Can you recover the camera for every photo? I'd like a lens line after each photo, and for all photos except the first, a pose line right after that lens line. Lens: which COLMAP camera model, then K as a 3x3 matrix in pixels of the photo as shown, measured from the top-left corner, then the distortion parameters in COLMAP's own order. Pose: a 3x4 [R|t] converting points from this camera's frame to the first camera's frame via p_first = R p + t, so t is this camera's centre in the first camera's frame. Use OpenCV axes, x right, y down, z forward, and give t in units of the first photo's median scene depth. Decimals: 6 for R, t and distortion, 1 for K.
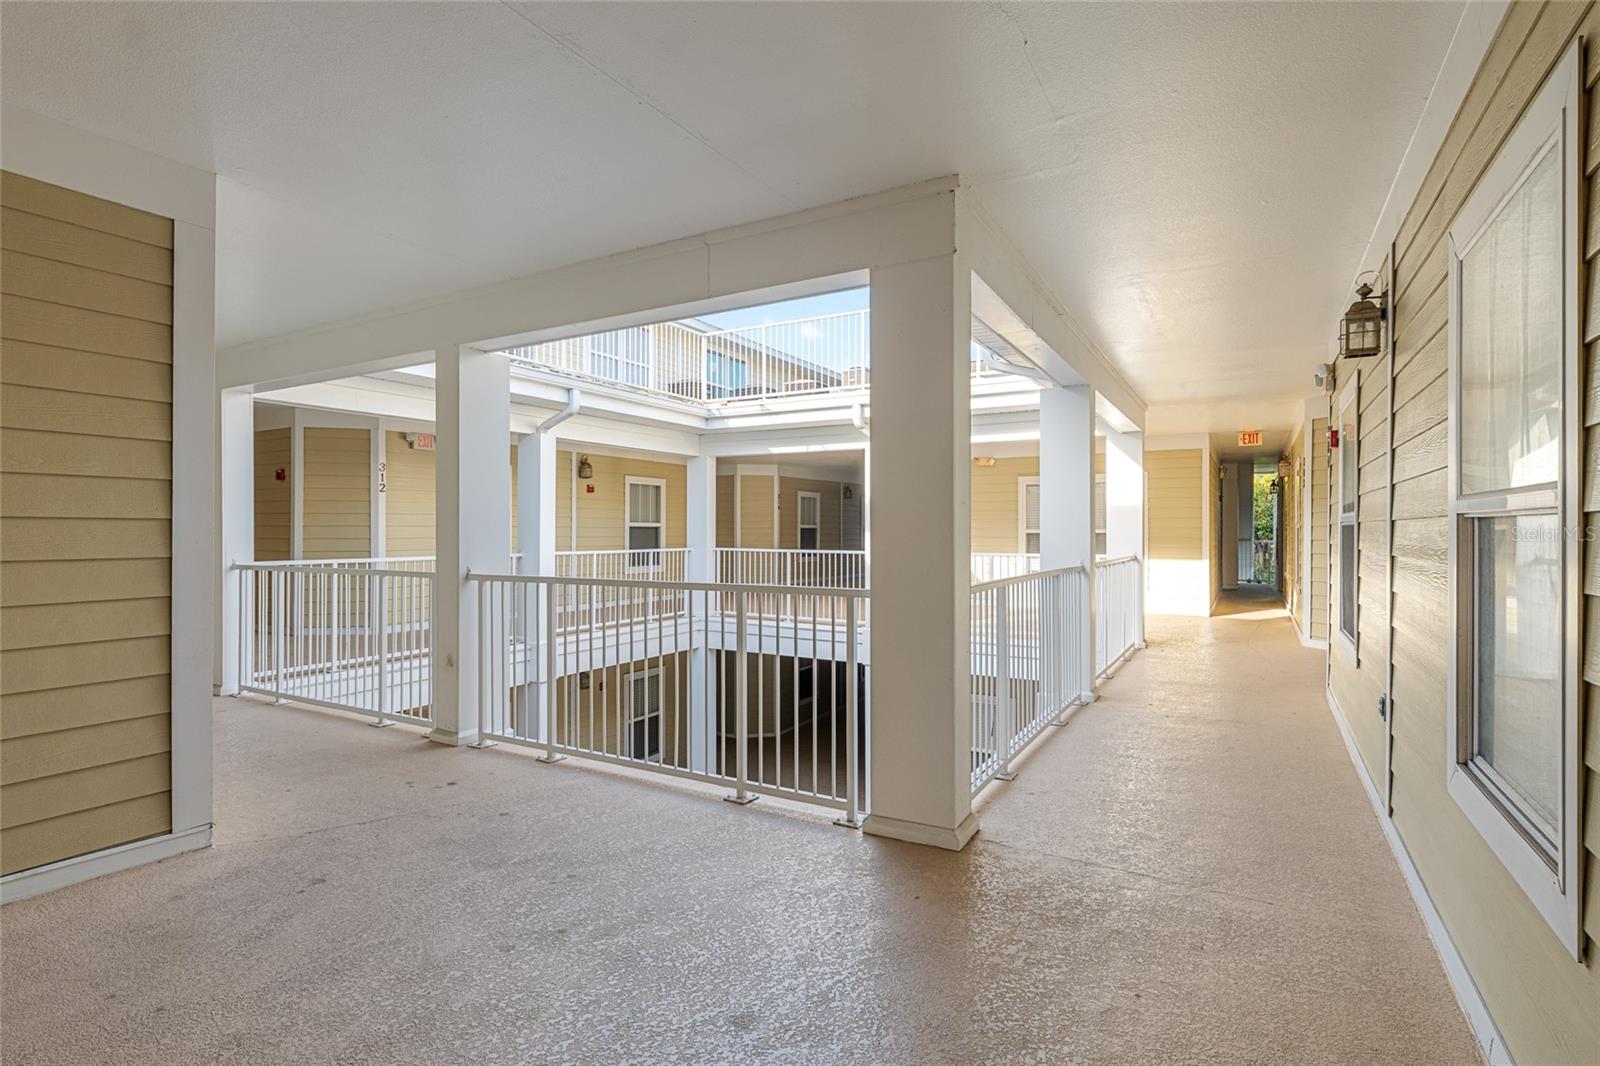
lens RADIAL K [[780.2, 0, 800.2], [0, 780.2, 529.9], [0, 0, 1]] dist [-0.000516, -0.000066]
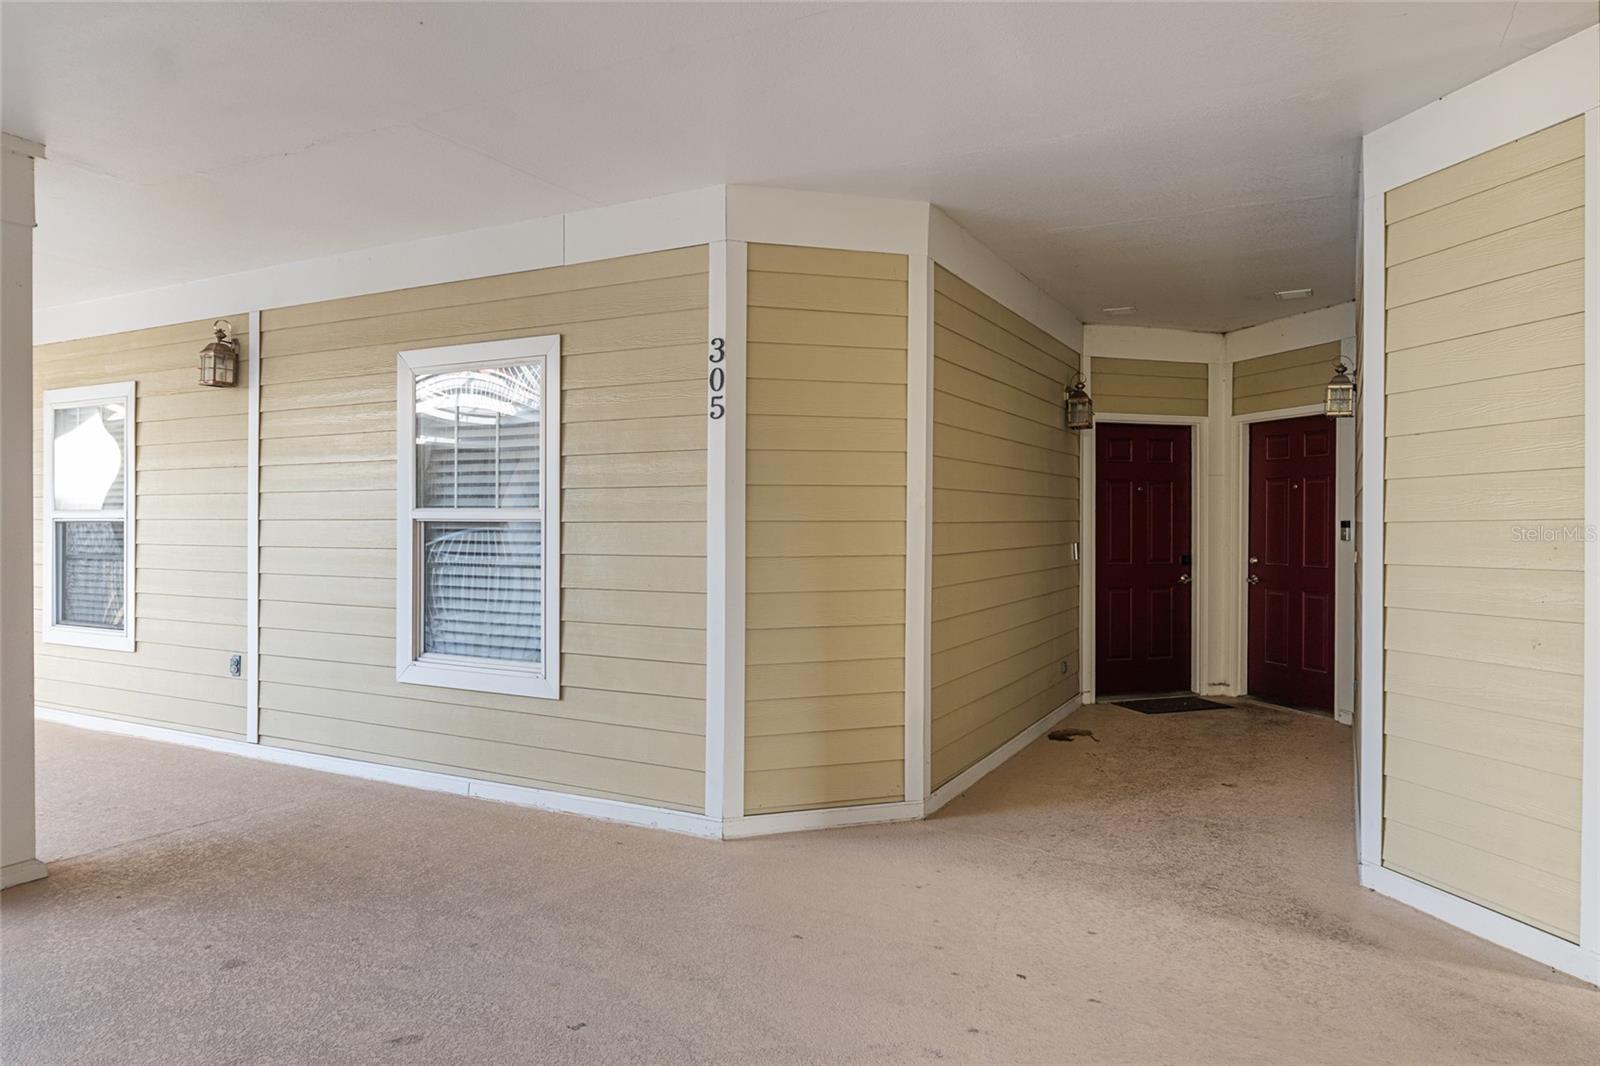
lens RADIAL K [[1022.4, 0, 799.2], [0, 1022.4, 529.0], [0, 0, 1]] dist [0.000201, 0.000072]
pose [[-0.034040, -0.009298, 0.999377, -1.147180], [-0.000616, 0.999957, 0.009282, -0.015245], [-0.999420, -0.000300, -0.034044, 0.161487]]
